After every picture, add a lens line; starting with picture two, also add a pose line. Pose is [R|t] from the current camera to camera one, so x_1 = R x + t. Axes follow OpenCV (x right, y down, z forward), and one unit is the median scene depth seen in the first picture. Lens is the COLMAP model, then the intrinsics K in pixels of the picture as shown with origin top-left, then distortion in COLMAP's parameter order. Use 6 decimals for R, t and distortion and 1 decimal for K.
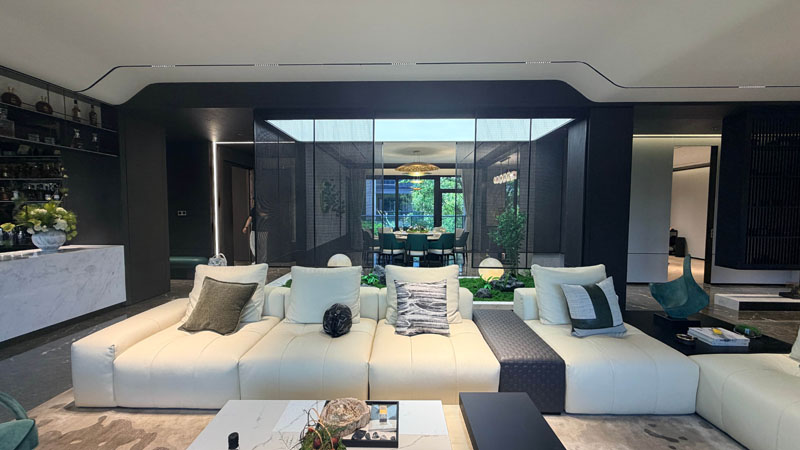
lens RADIAL K [[317.8, 0, 396.0], [0, 317.8, 225.6], [0, 0, 1]] dist [-0.001287, 0.001091]
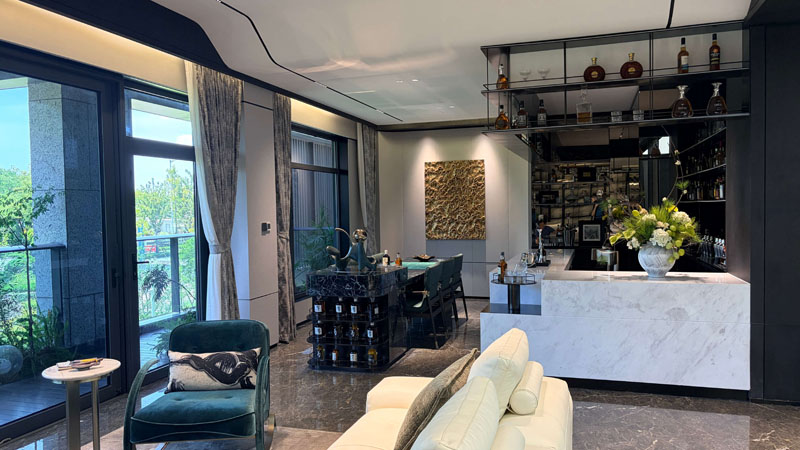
lens RADIAL K [[598.7, 0, 394.8], [0, 598.7, 232.5], [0, 0, 1]] dist [0.046881, -0.049293]
pose [[-0.291476, 0.039637, -0.955757, 0.291578], [-0.032440, 0.998157, 0.051289, -0.060208], [0.956028, 0.045954, -0.289653, 0.820386]]
